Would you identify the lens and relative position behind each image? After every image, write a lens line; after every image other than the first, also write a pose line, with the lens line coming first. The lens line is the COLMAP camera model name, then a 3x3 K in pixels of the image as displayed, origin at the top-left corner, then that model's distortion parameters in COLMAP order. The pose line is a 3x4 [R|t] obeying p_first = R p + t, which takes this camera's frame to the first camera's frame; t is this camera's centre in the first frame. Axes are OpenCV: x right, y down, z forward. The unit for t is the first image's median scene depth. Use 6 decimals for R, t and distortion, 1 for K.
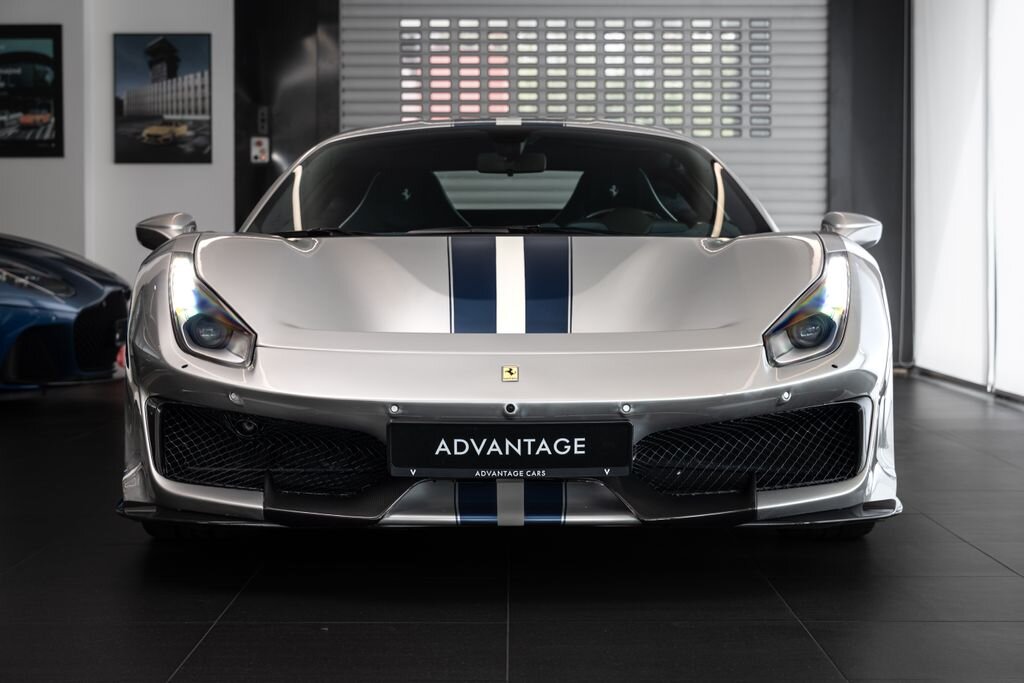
lens RADIAL K [[2035.9, 0, 512.3], [0, 2035.9, 341.0], [0, 0, 1]] dist [-0.012006, 0.000000]
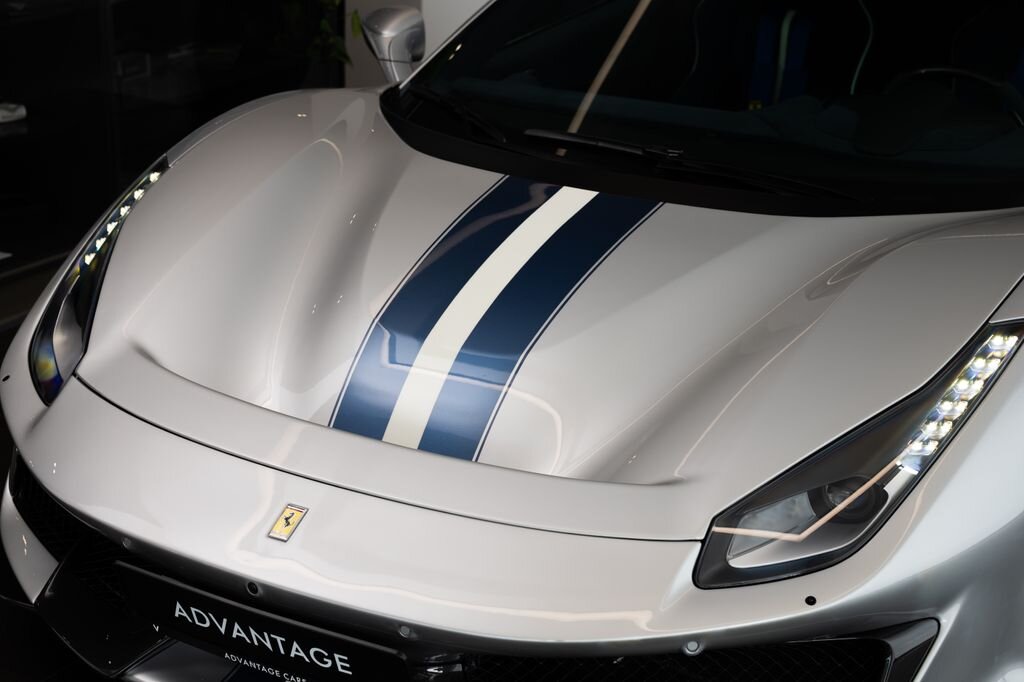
lens RADIAL K [[1835.1, 0, 507.5], [0, 1835.1, 338.3], [0, 0, 1]] dist [0.018982, 0.000000]
pose [[0.856113, 0.194081, -0.478961, 0.341091], [-0.039607, 0.948716, 0.313638, -0.235360], [0.515269, -0.249539, 0.819895, 0.567996]]
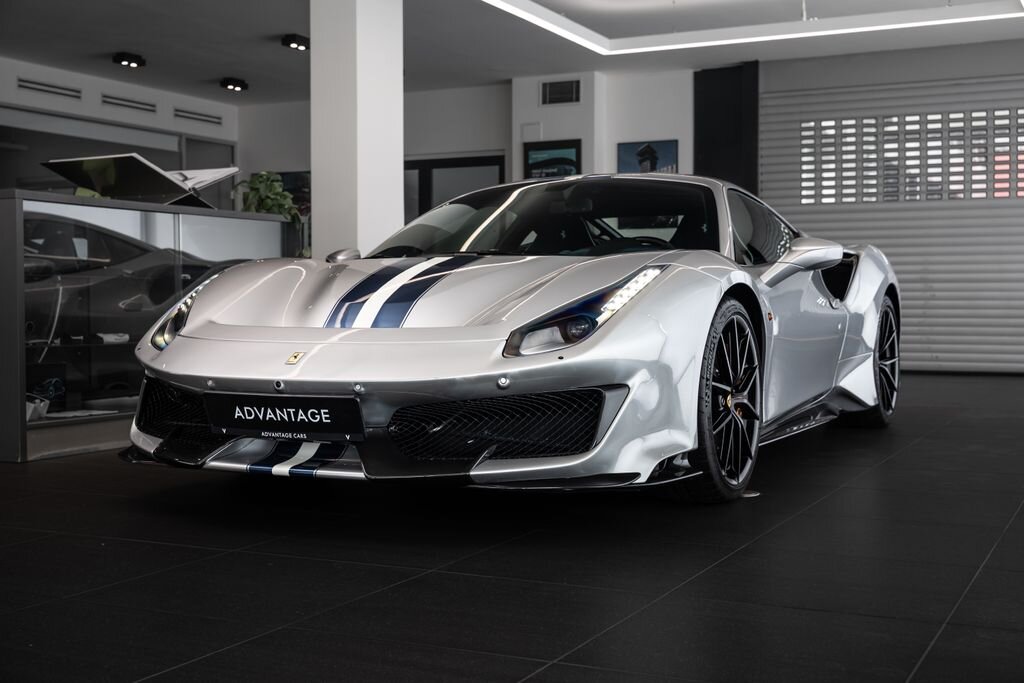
lens RADIAL K [[1255.2, 0, 516.4], [0, 1255.2, 344.9], [0, 0, 1]] dist [-0.016754, 0.000000]
pose [[0.899211, 0.013718, -0.437301, 0.480150], [-0.014430, 0.999894, 0.001694, 0.004373], [0.437278, 0.004787, 0.899314, 0.349331]]
